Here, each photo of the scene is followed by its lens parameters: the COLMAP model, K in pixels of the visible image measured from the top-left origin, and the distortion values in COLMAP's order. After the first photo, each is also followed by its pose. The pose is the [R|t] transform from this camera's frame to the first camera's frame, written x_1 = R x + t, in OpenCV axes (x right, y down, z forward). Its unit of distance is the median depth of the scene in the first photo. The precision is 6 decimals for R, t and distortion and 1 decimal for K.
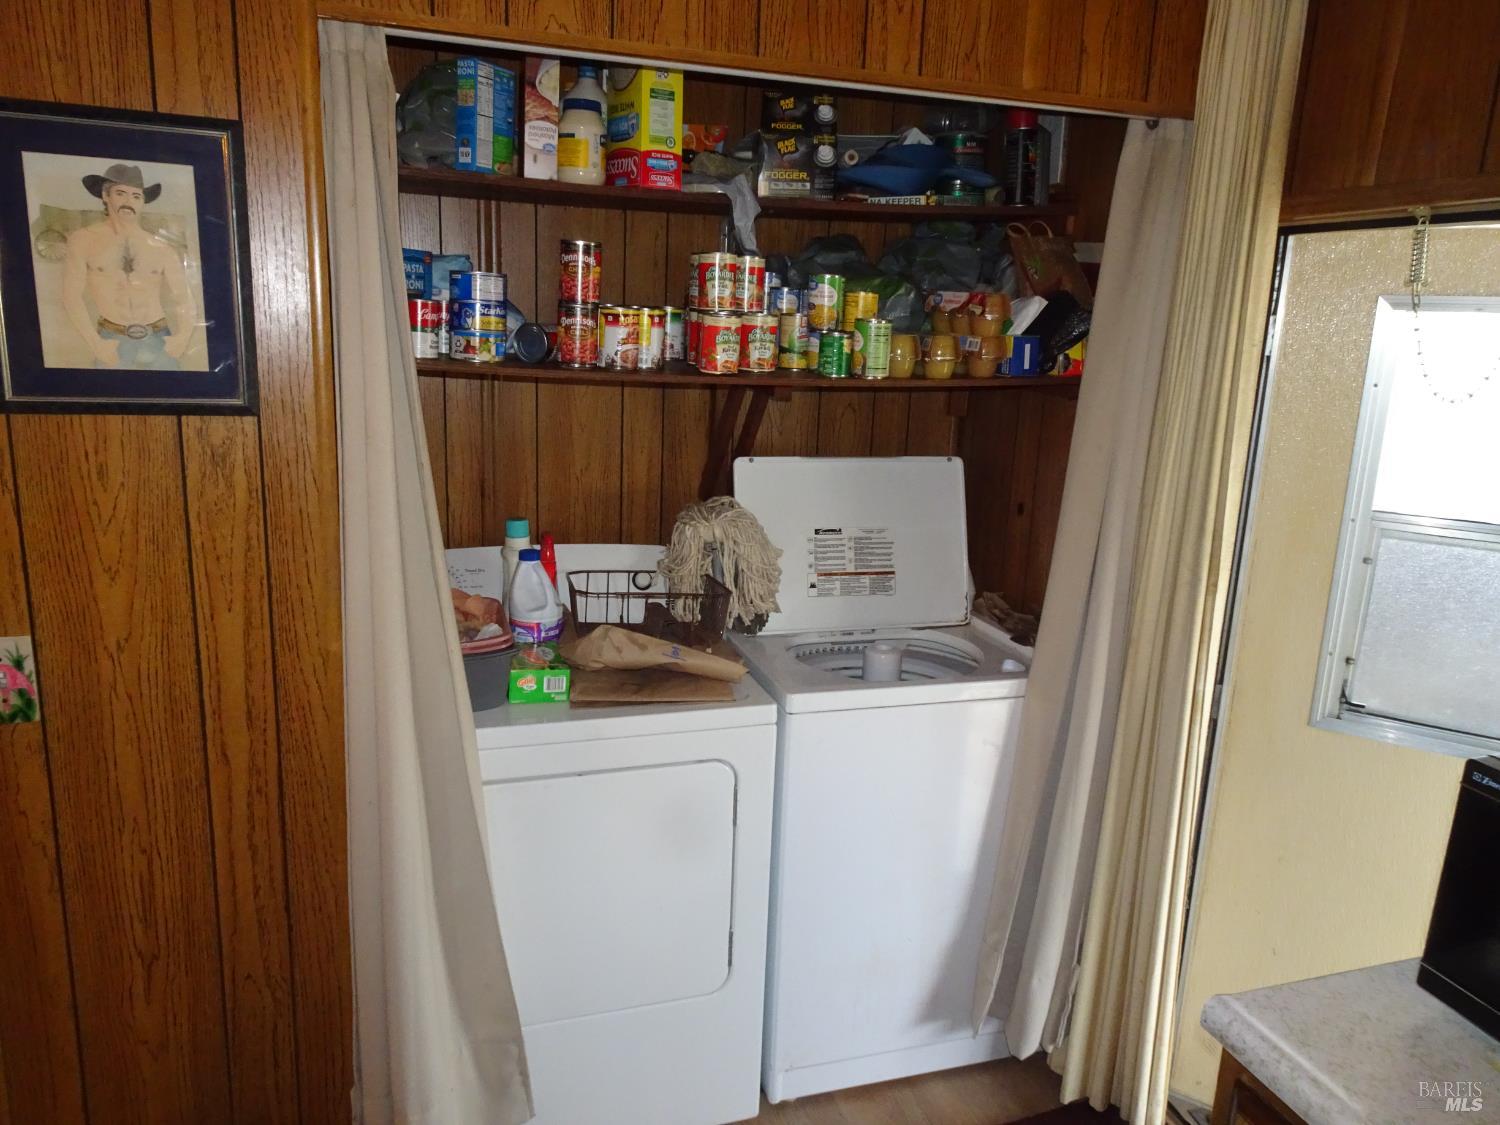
lens RADIAL K [[1067.8, 0, 750.0], [0, 1067.8, 562.5], [0, 0, 1]] dist [0.009099, -0.002660]
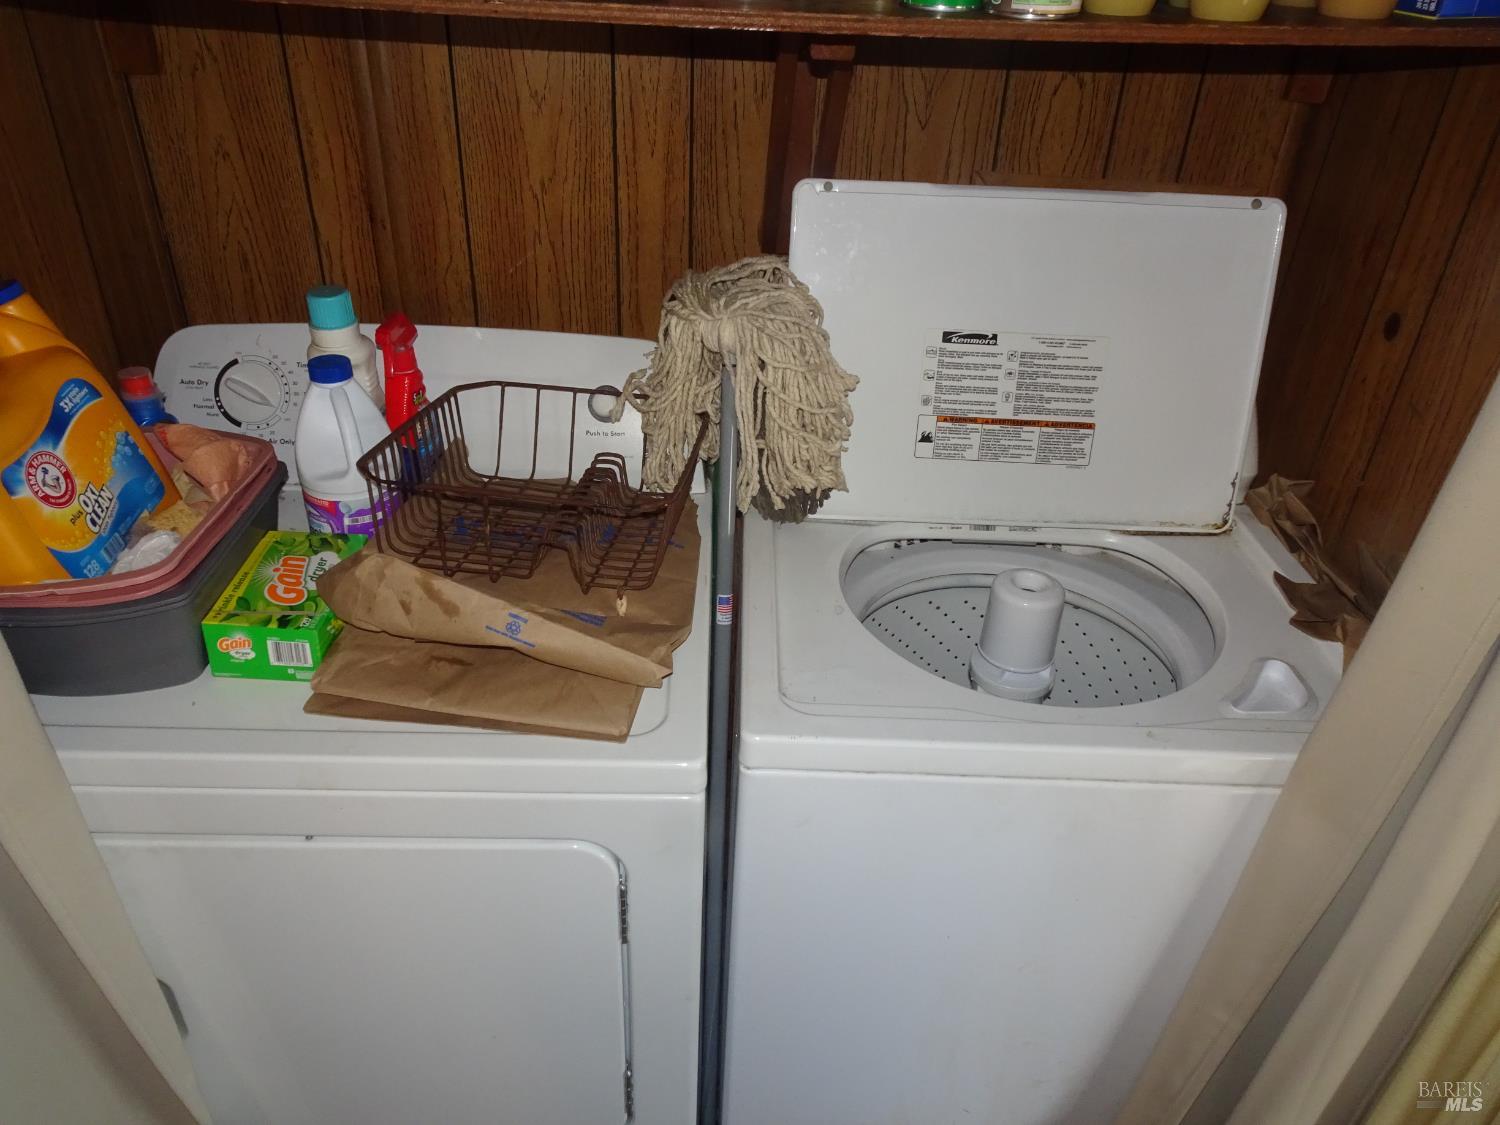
lens RADIAL K [[1074.0, 0, 732.6], [0, 1074.0, 565.0], [0, 0, 1]] dist [0.000058, -0.000542]
pose [[0.953943, 0.155803, -0.256355, 0.126804], [-0.070276, 0.946838, 0.313943, -0.089415], [0.291640, -0.281468, 0.914178, 0.505562]]
